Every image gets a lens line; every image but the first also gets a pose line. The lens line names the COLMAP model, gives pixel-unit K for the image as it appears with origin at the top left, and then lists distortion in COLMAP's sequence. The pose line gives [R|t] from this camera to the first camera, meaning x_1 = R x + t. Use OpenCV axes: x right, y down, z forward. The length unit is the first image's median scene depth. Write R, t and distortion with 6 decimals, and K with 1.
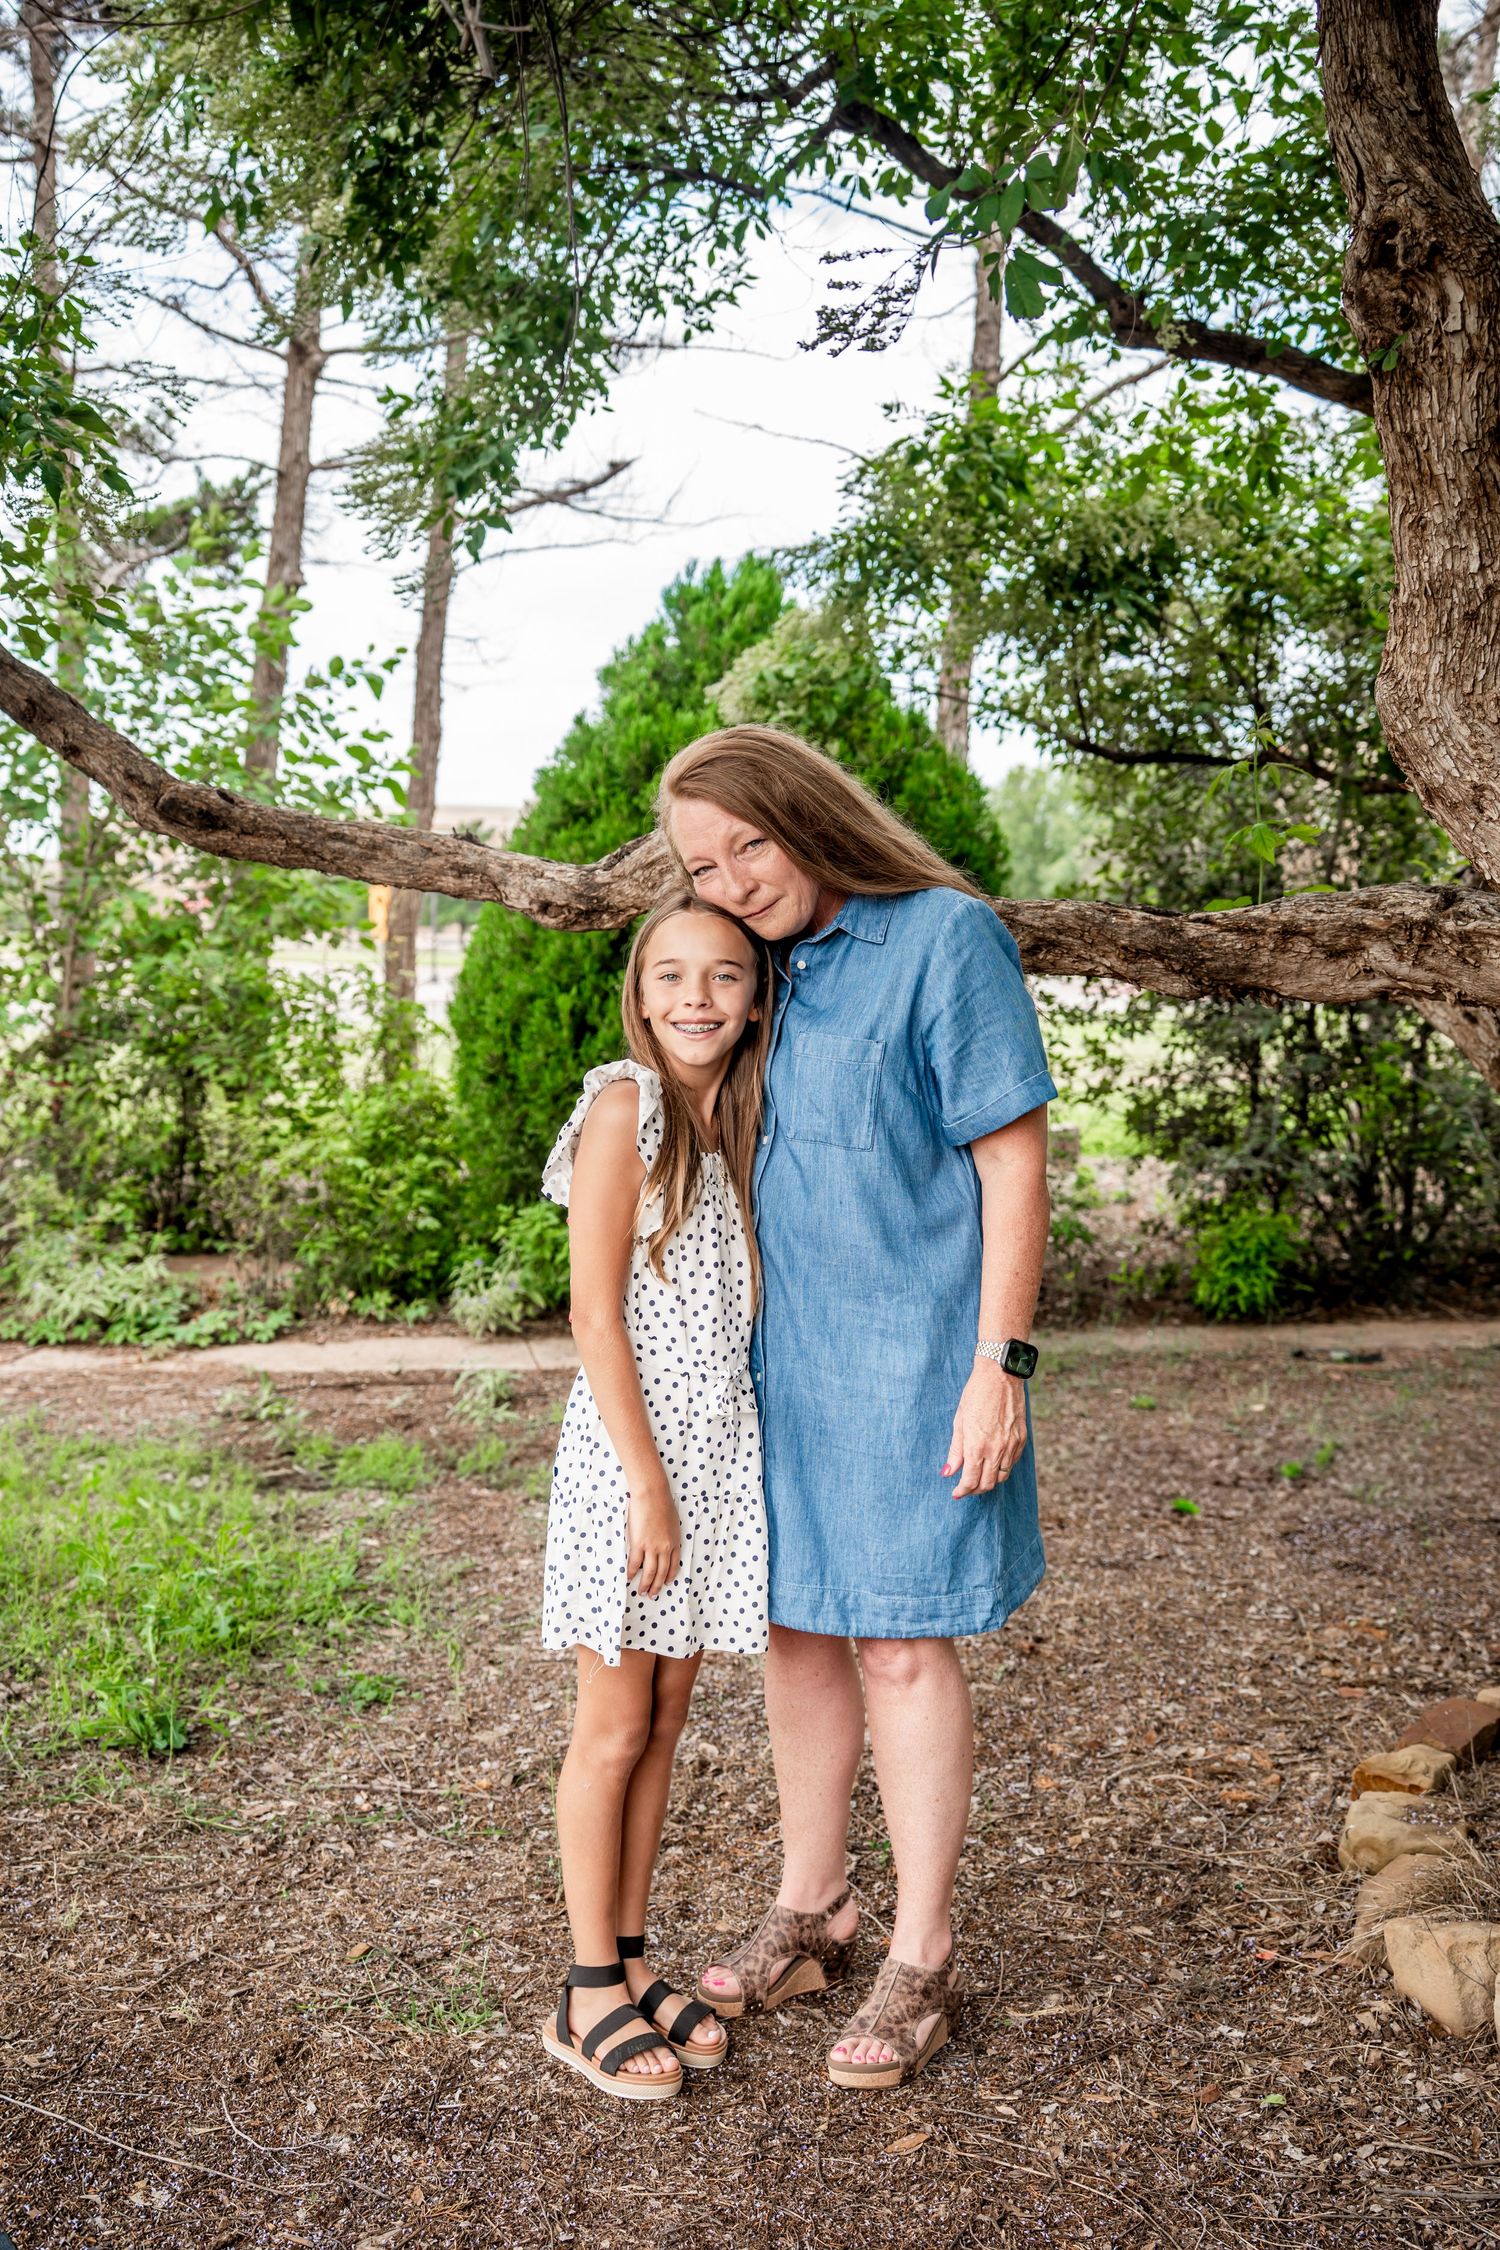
lens RADIAL K [[2374.7, 0, 761.9], [0, 2374.7, 1119.0], [0, 0, 1]] dist [-0.102371, 0.220095]
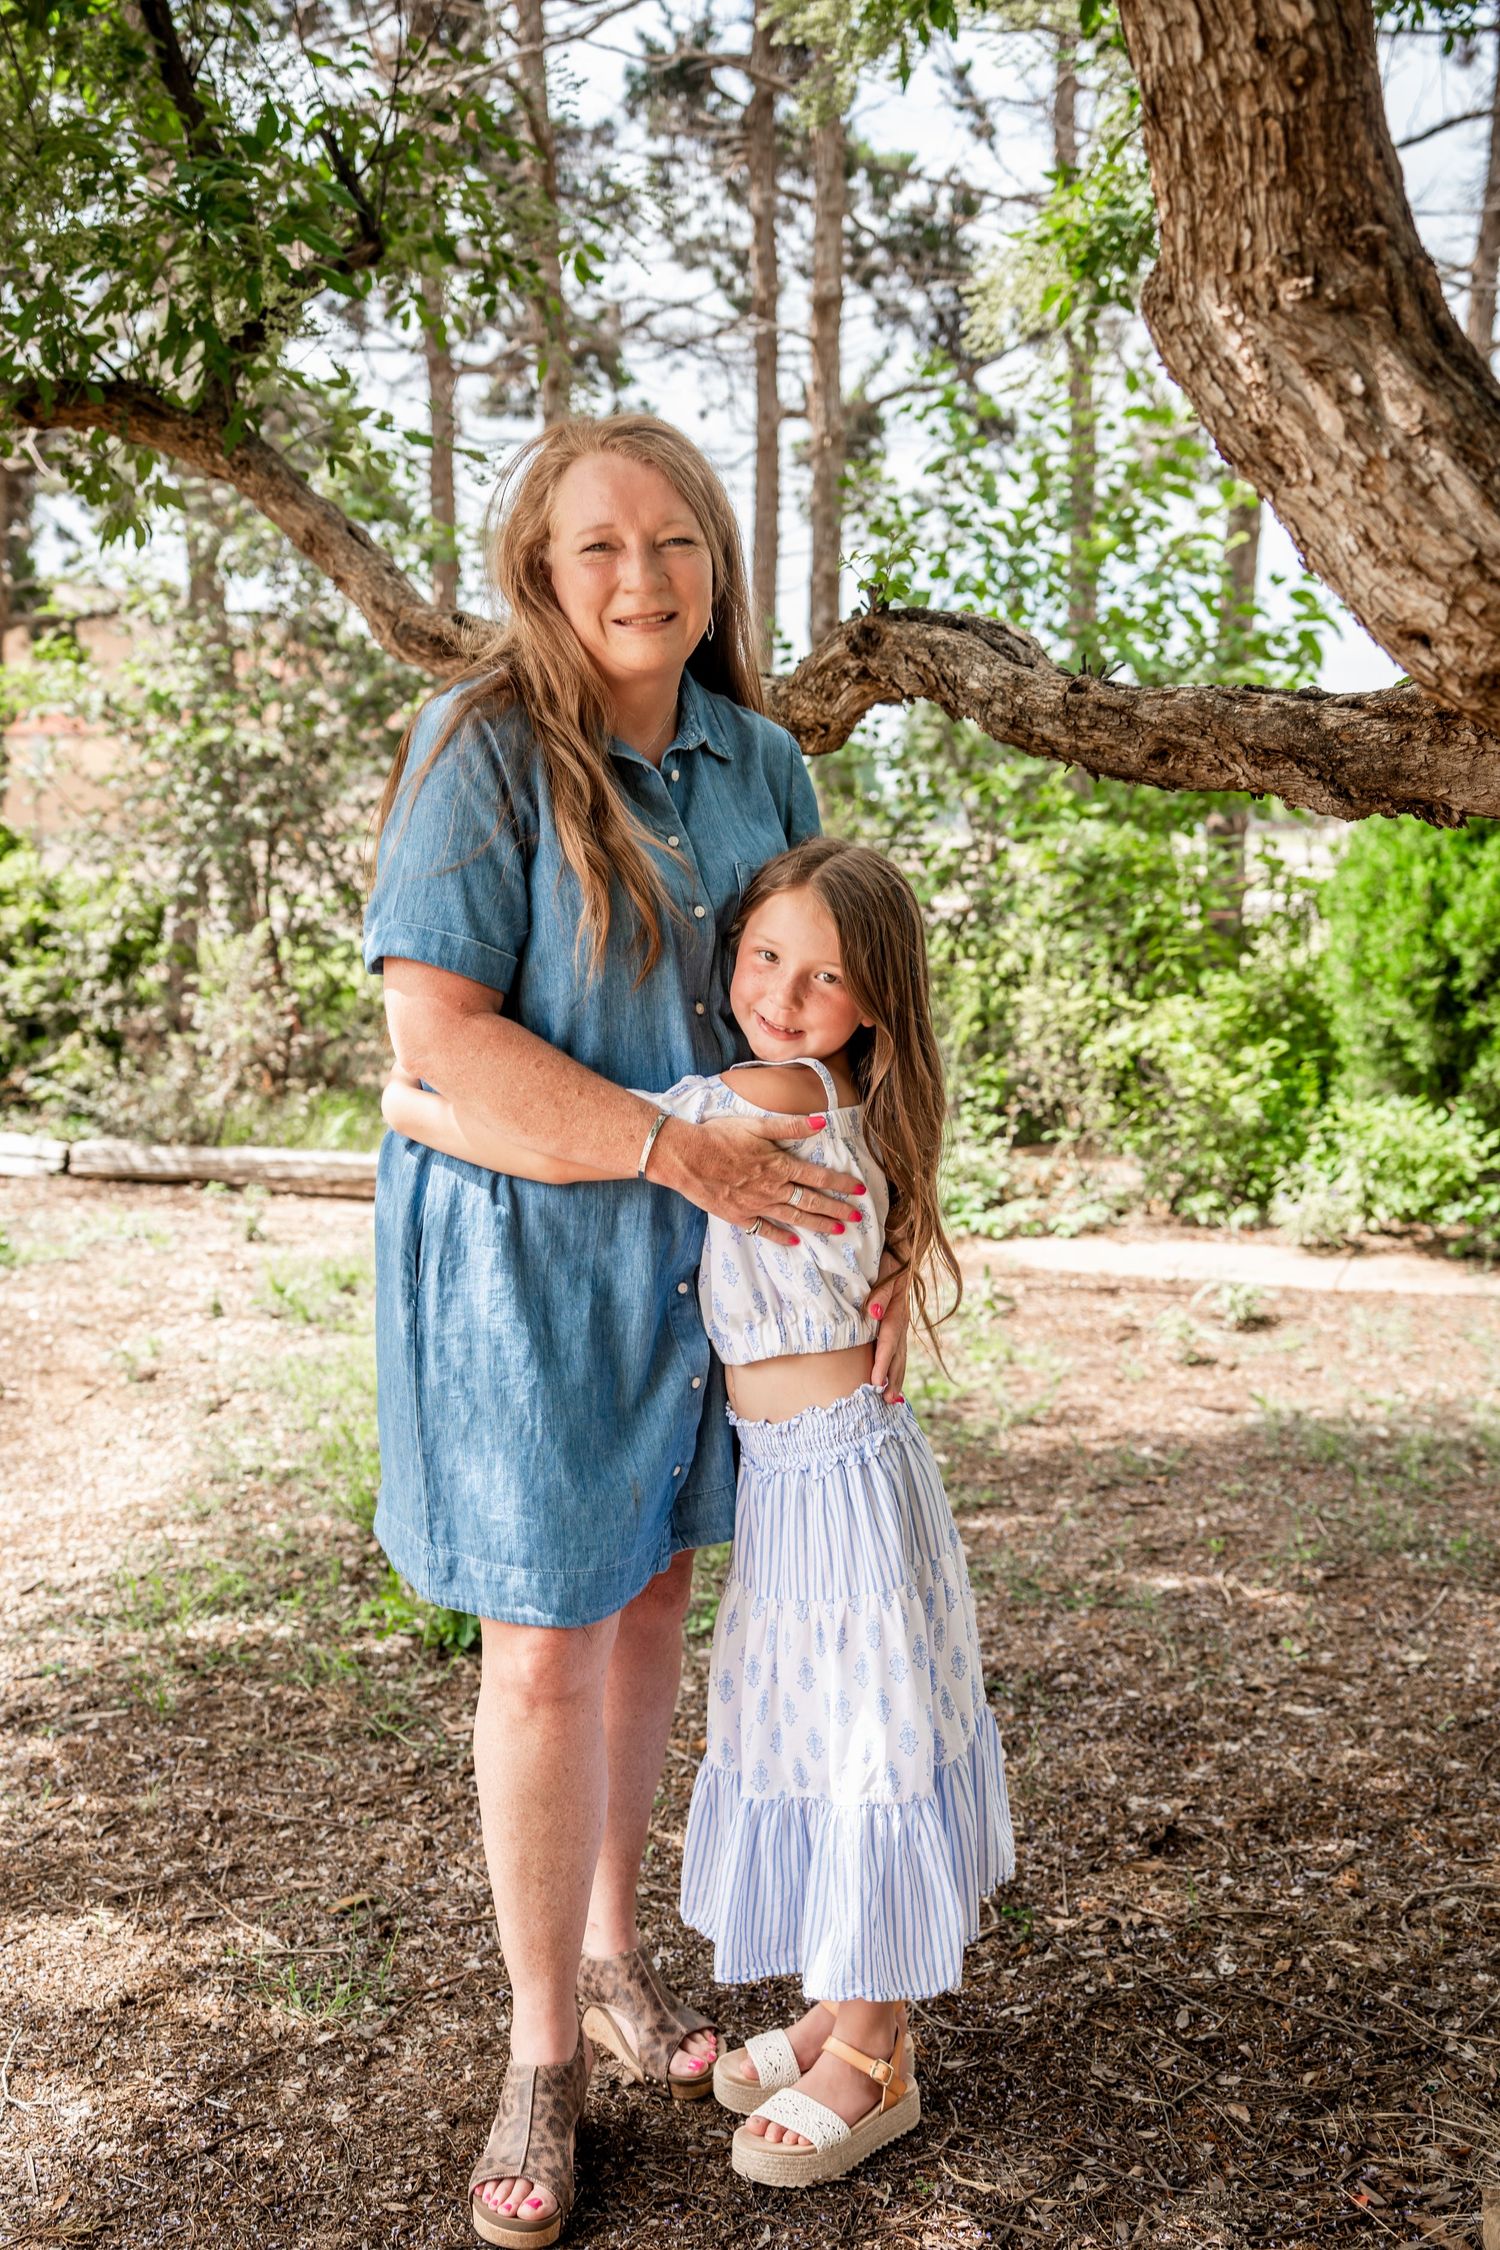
lens RADIAL K [[2378.6, 0, 750.0], [0, 2378.6, 1125.0], [0, 0, 1]] dist [-0.076938, 0.219256]
pose [[0.857839, 0.051764, -0.511305, 0.215320], [-0.028305, 0.998163, 0.053566, 0.003890], [0.513139, -0.031479, 0.857728, 0.167911]]
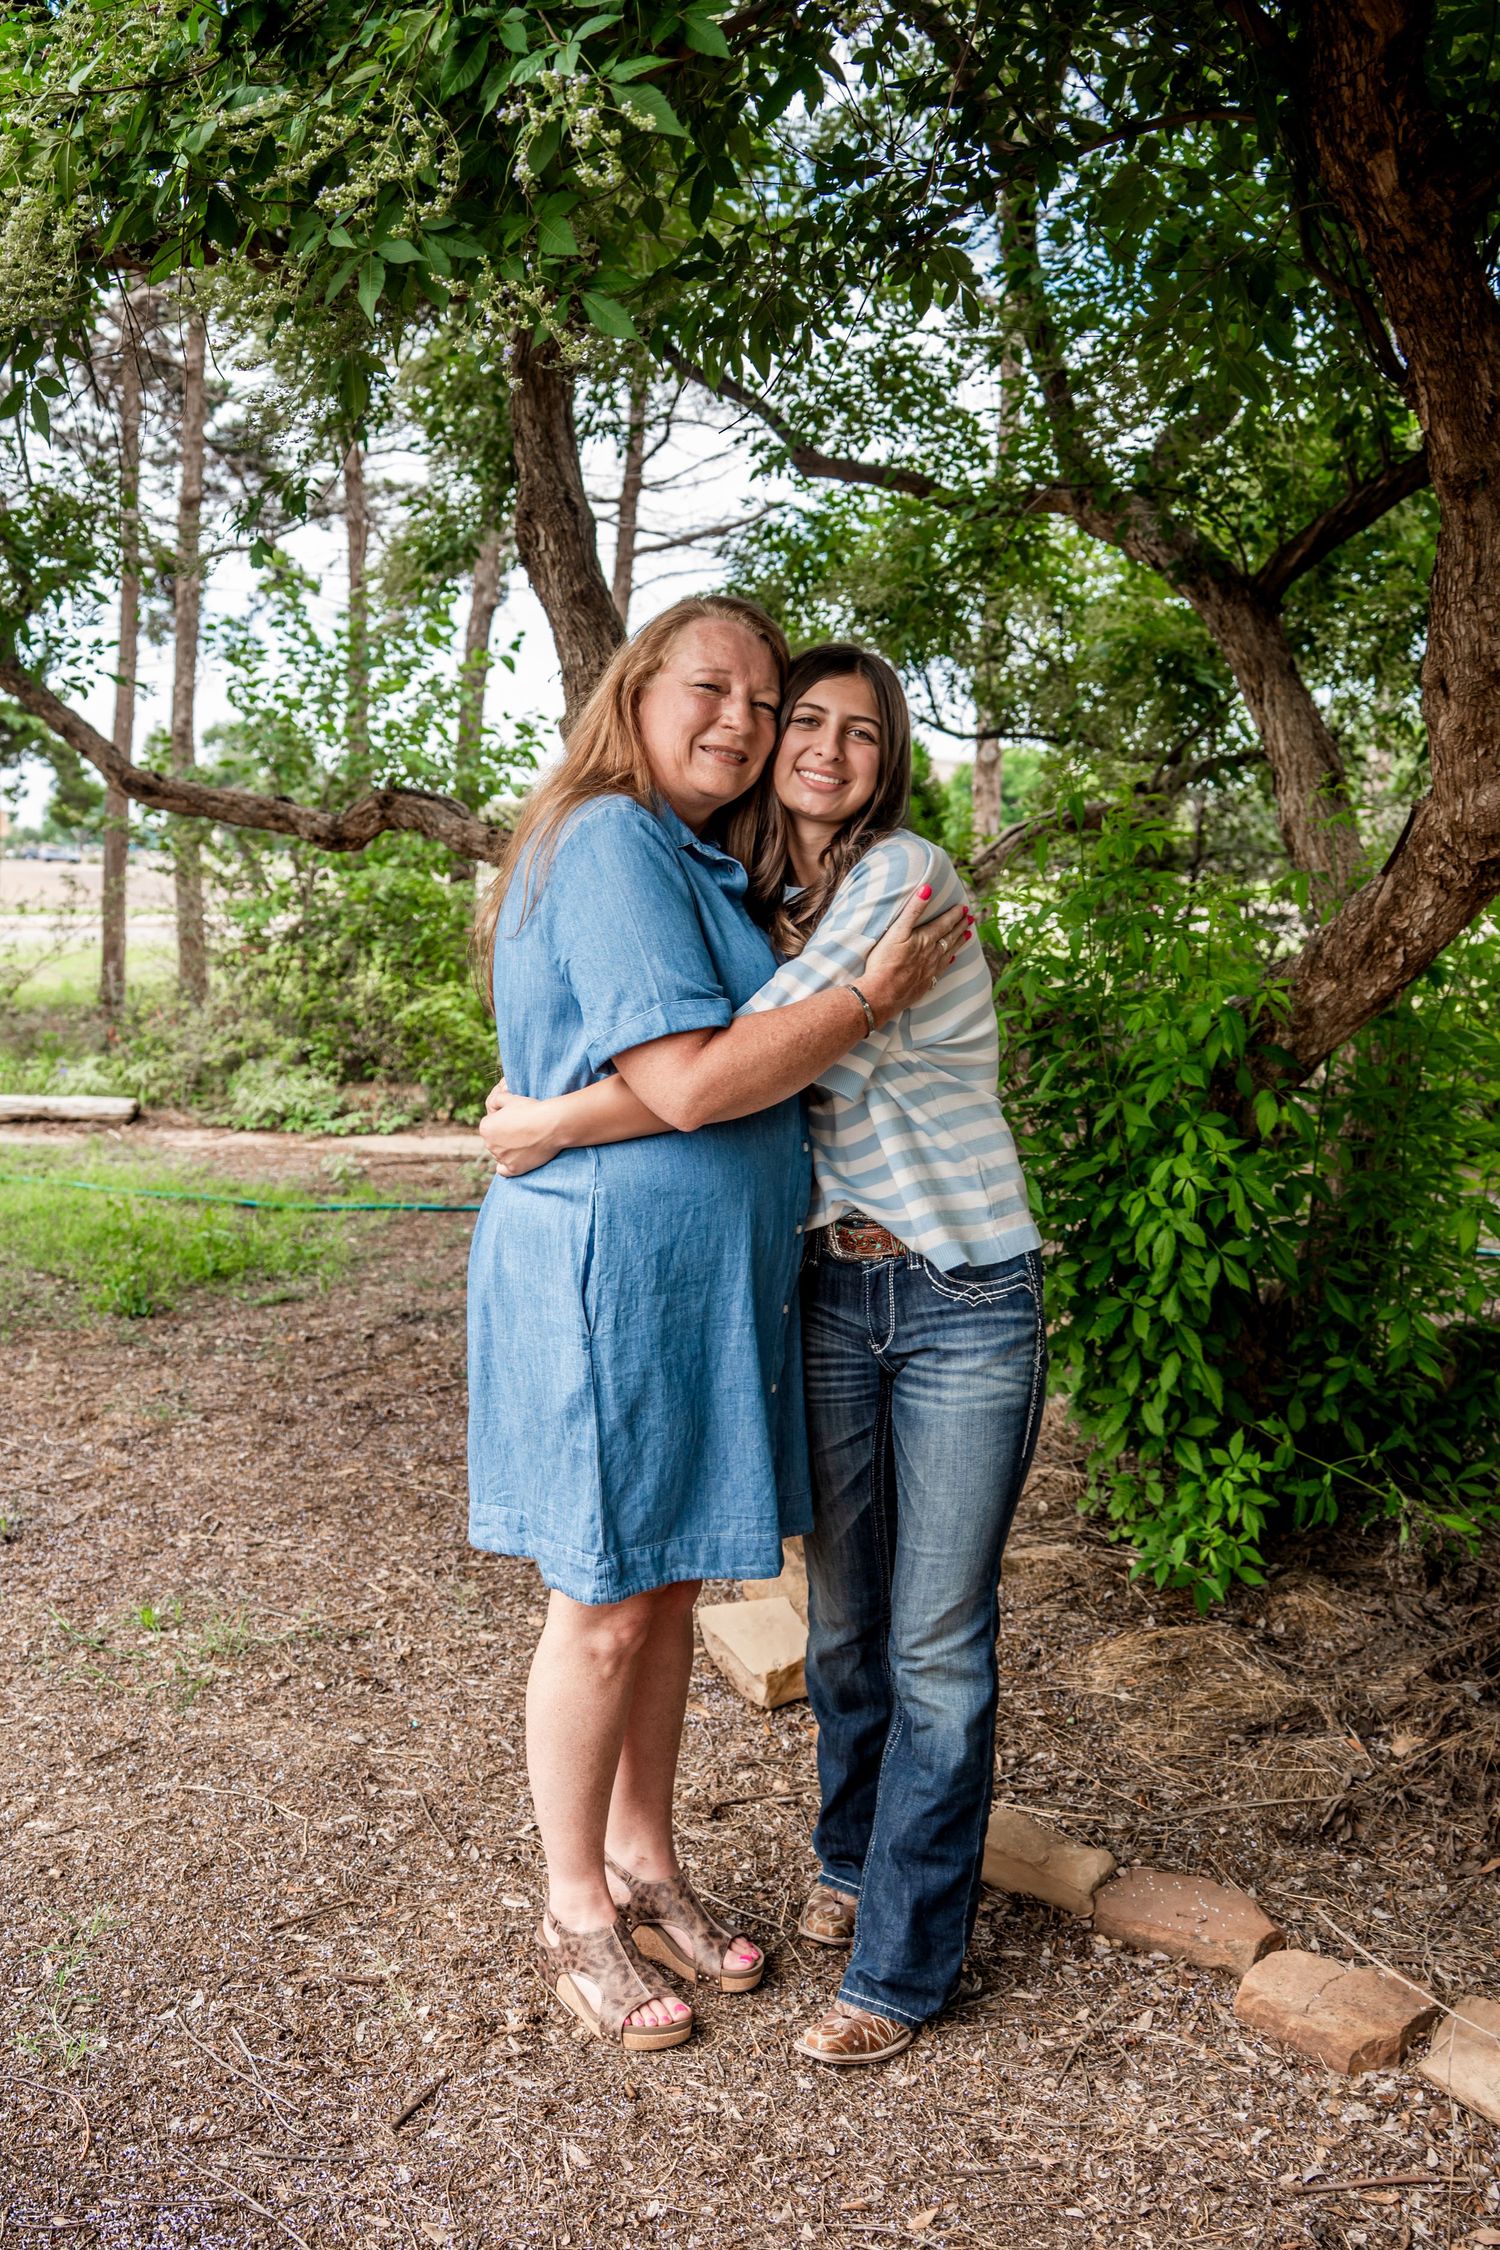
lens RADIAL K [[2031.6, 0, 740.2], [0, 2031.6, 1123.6], [0, 0, 1]] dist [-0.112390, 0.003137]
pose [[0.983634, 0.036455, -0.176452, 0.303759], [-0.028016, 0.998352, 0.050080, 0.024414], [0.177987, -0.044317, 0.983034, -0.265530]]
